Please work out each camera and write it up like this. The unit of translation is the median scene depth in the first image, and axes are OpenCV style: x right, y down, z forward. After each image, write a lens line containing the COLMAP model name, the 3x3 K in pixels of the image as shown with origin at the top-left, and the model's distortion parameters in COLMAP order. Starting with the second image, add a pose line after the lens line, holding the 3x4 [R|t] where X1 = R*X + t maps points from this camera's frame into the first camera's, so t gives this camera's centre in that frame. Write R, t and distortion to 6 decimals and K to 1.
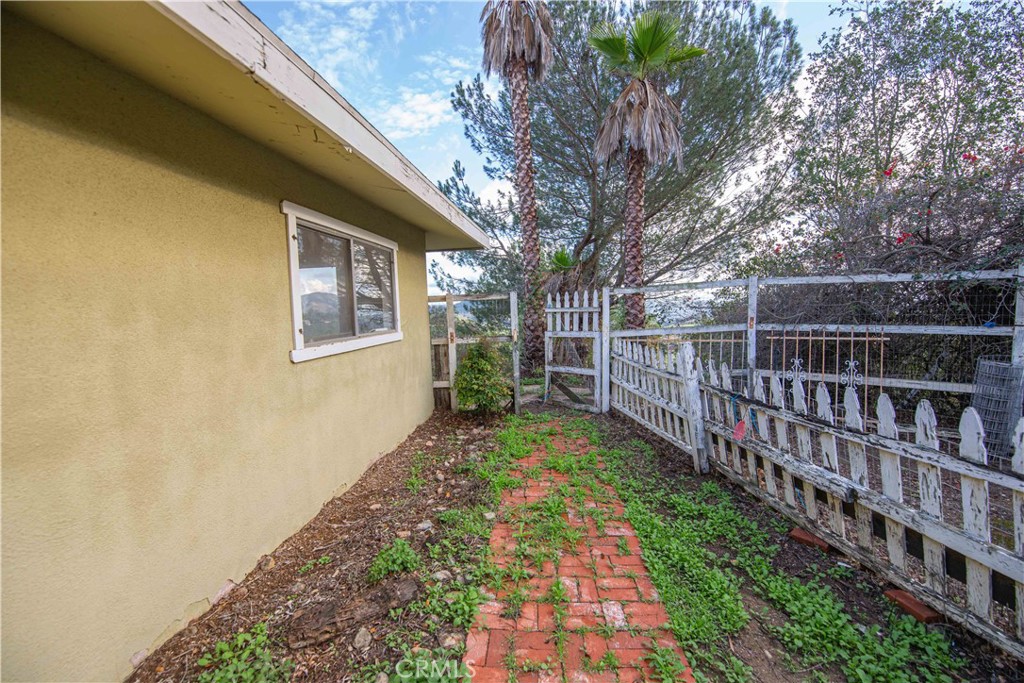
lens RADIAL K [[447.8, 0, 509.5], [0, 447.8, 340.9], [0, 0, 1]] dist [-0.005863, -0.007660]
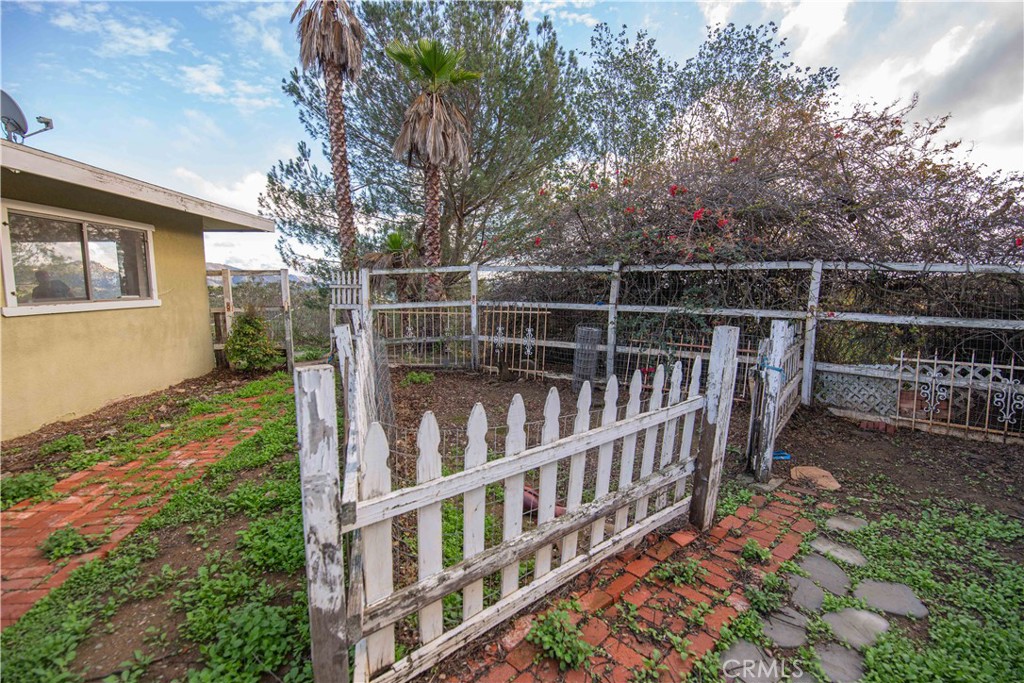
lens RADIAL K [[447.8, 0, 513.5], [0, 447.8, 337.9], [0, 0, 1]] dist [-0.005863, -0.007660]
pose [[0.981407, 0.007486, 0.191790, 0.374237], [-0.014794, 0.999217, 0.036702, 0.019748], [-0.191365, -0.038856, 0.980750, -0.291010]]
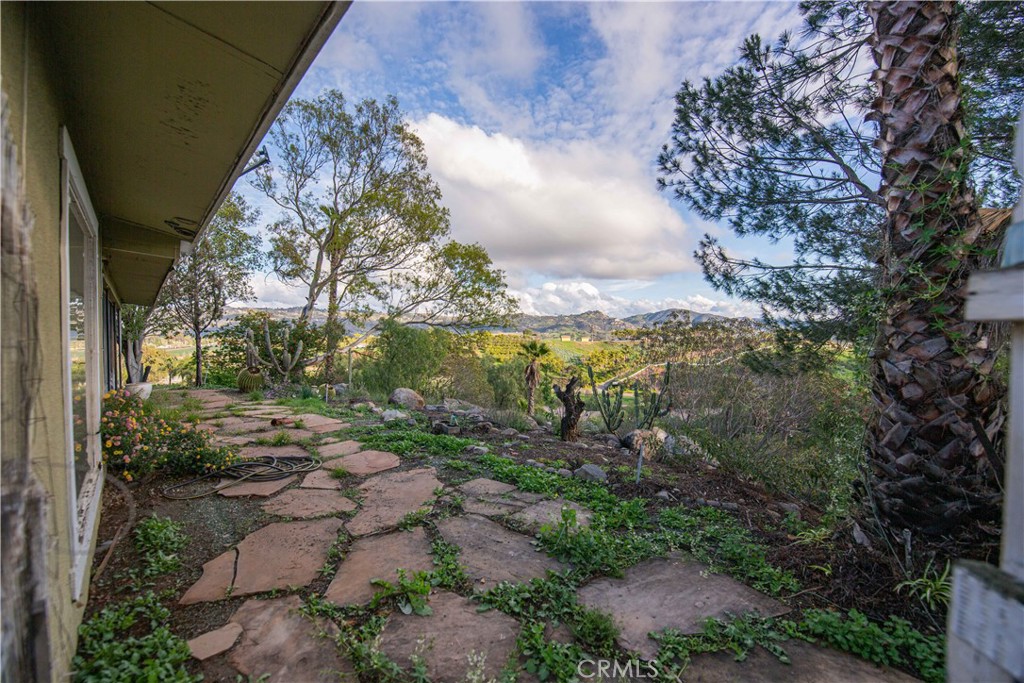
lens RADIAL K [[447.8, 0, 514.9], [0, 447.8, 331.7], [0, 0, 1]] dist [-0.005863, -0.007660]
pose [[0.735587, 0.026076, -0.676928, 0.081823], [-0.064073, 0.997457, -0.031202, -0.062379], [0.674393, 0.066324, 0.735388, 1.008646]]
